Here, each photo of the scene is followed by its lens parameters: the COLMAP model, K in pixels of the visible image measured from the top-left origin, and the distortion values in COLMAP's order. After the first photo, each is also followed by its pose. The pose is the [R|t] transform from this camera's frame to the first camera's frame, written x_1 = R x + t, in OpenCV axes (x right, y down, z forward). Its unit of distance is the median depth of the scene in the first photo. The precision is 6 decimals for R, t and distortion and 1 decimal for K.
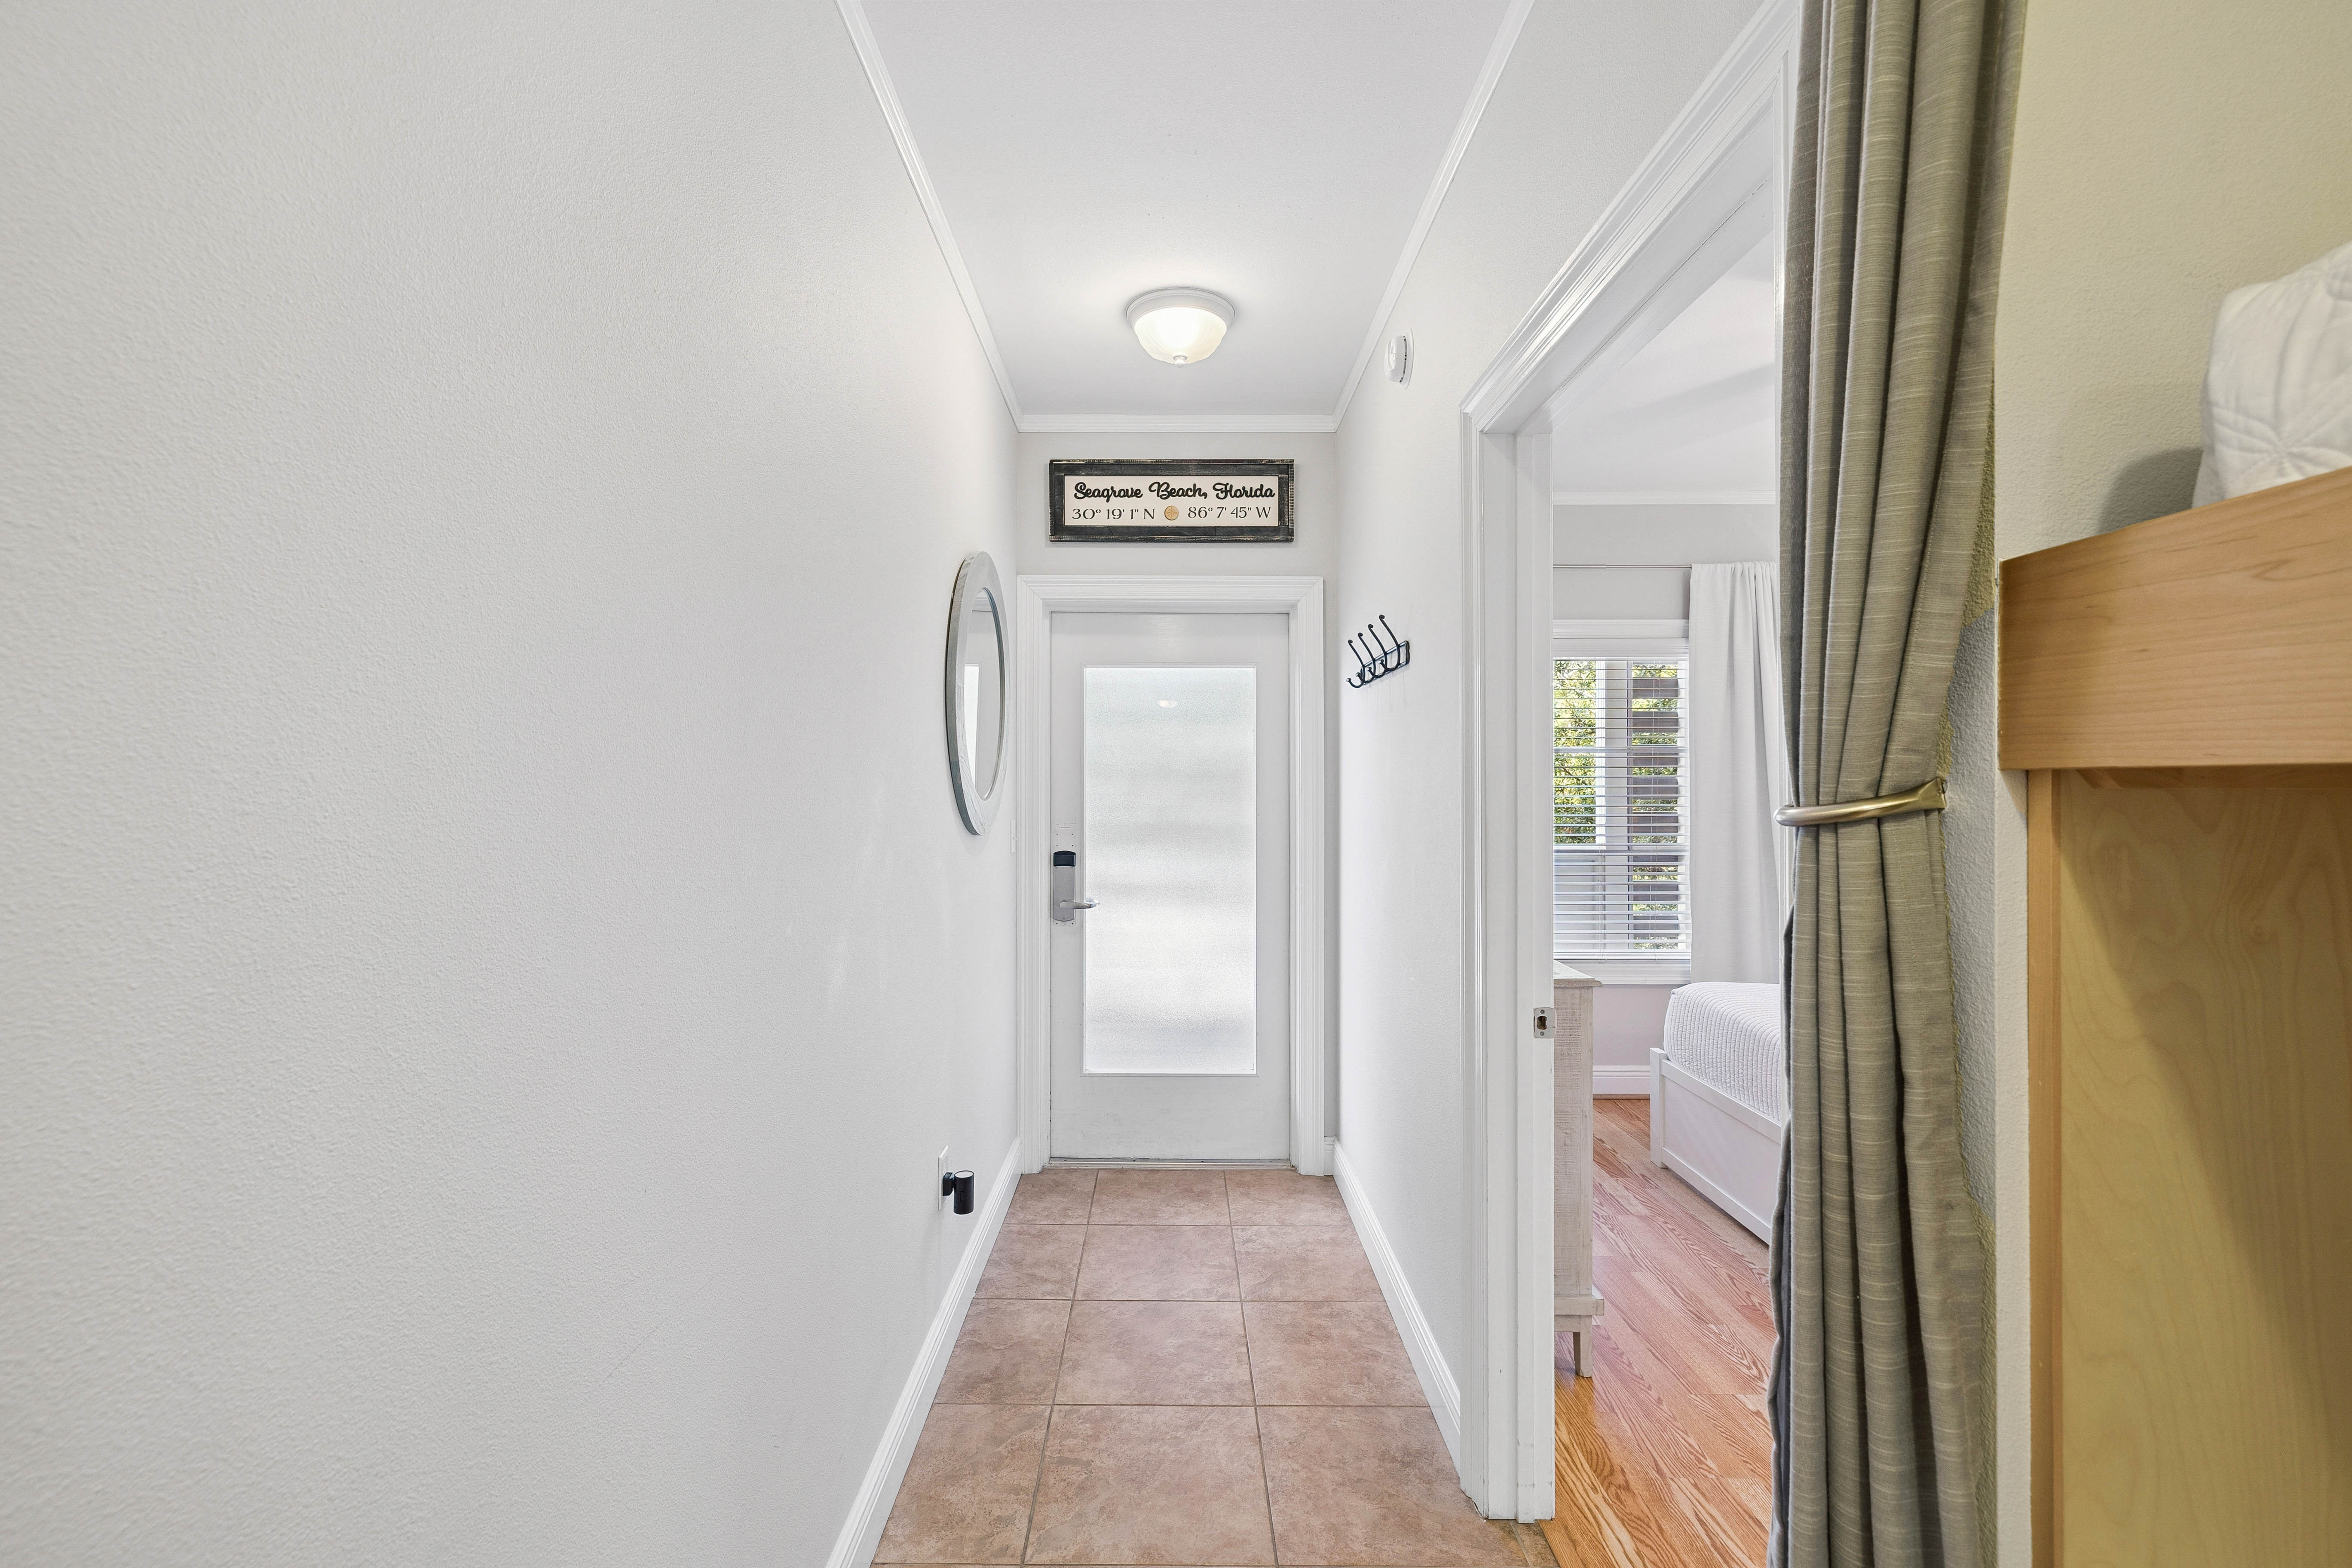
lens RADIAL K [[986.5, 0, 1168.3], [0, 986.5, 772.0], [0, 0, 1]] dist [-0.001797, -0.000319]
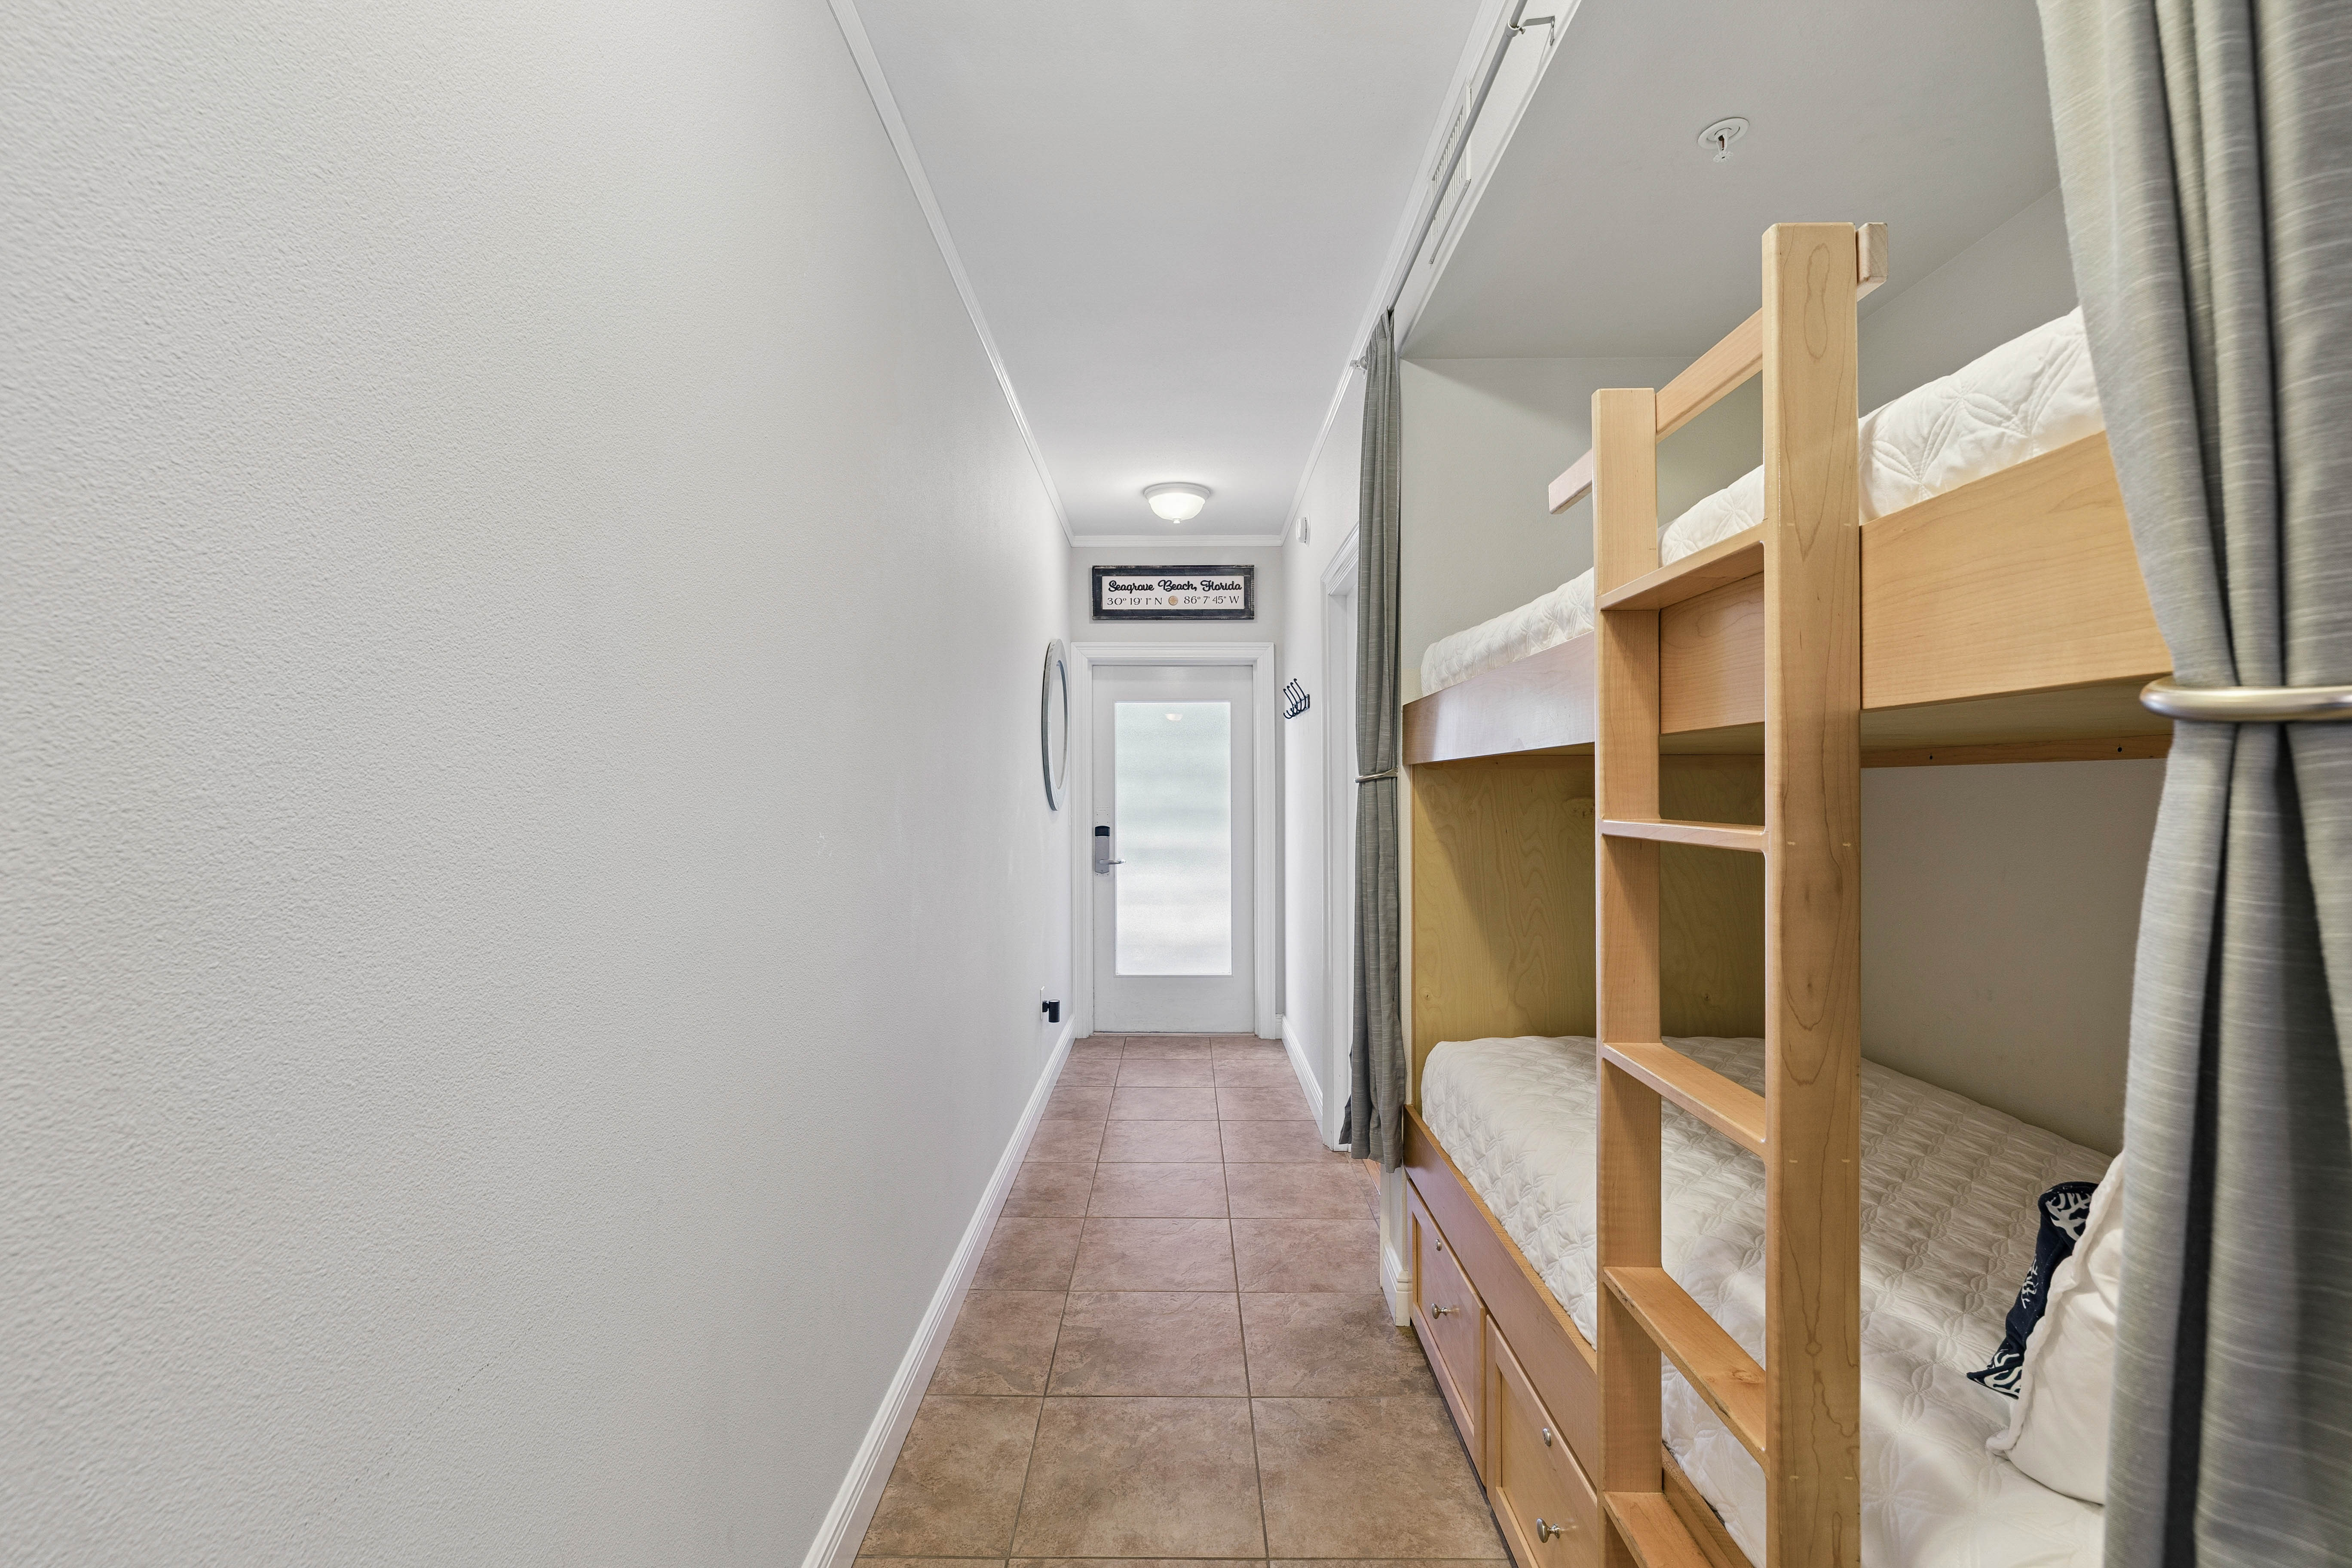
lens RADIAL K [[984.5, 0, 1173.8], [0, 984.5, 778.7], [0, 0, 1]] dist [-0.001478, 0.000039]
pose [[0.999985, -0.003504, -0.004176, 0.009600], [0.003507, 0.999994, 0.000629, 0.008566], [0.004174, -0.000643, 0.999991, -0.504504]]
